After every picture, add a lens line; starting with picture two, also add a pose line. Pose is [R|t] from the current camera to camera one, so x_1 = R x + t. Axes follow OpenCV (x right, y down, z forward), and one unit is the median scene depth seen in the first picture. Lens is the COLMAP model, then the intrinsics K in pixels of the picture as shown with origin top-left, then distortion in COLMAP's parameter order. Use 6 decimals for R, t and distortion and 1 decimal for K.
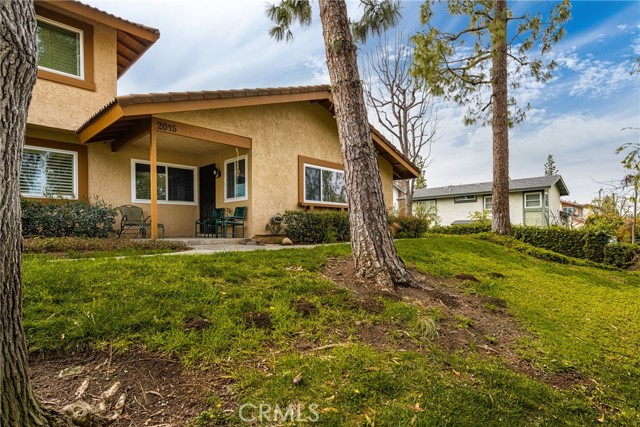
lens RADIAL K [[324.6, 0, 336.3], [0, 324.6, 229.5], [0, 0, 1]] dist [0.001071, -0.001408]
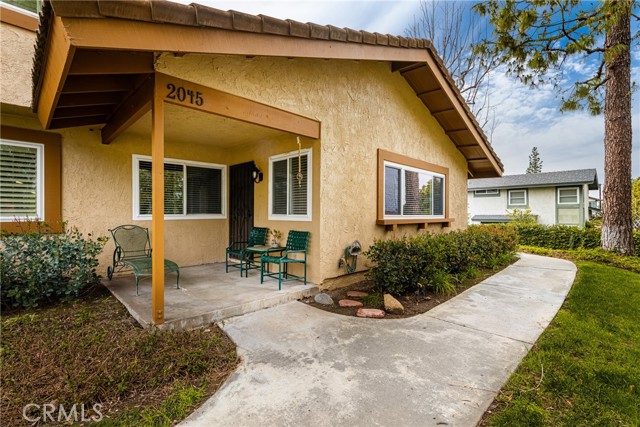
lens RADIAL K [[292.3, 0, 319.4], [0, 292.3, 214.7], [0, 0, 1]] dist [0.001799, -0.000381]
pose [[0.998643, 0.010090, -0.051093, -0.206057], [-0.010087, 0.999949, 0.000314, -0.093191], [0.051093, 0.000202, 0.998694, 0.398384]]
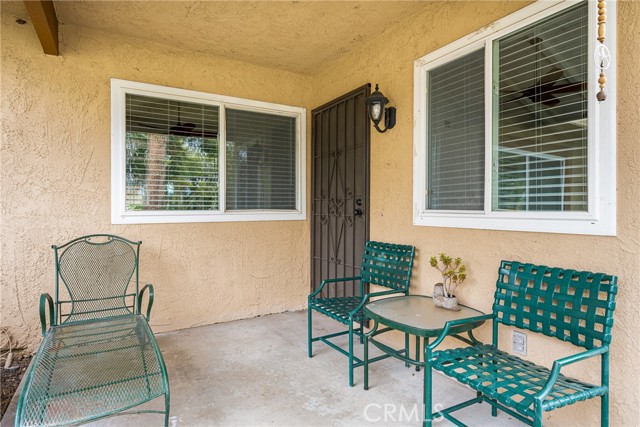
lens RADIAL K [[368.0, 0, 320.6], [0, 368.0, 212.8], [0, 0, 1]] dist [-0.000357, 0.003915]
pose [[0.955999, 0.011633, -0.293140, -0.324411], [-0.009894, 0.999924, 0.007416, -0.092493], [0.293204, -0.004189, 0.956041, 0.688147]]
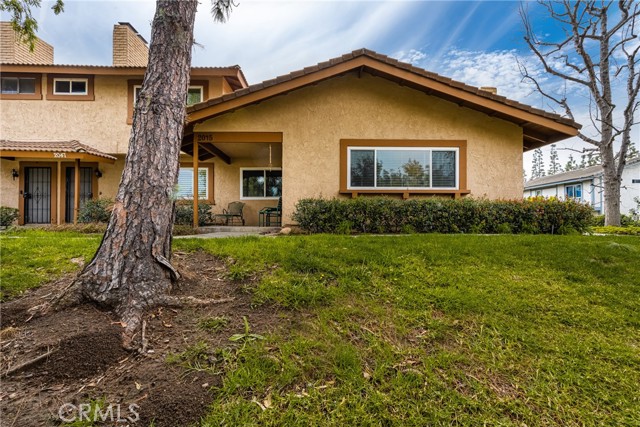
lens RADIAL K [[265.9, 0, 324.2], [0, 265.9, 218.1], [0, 0, 1]] dist [0.000774, -0.000085]
pose [[0.704579, -0.003539, -0.709616, 0.390046], [-0.002302, 0.999971, -0.007273, 0.002076], [0.709621, 0.006758, 0.704551, 0.437771]]
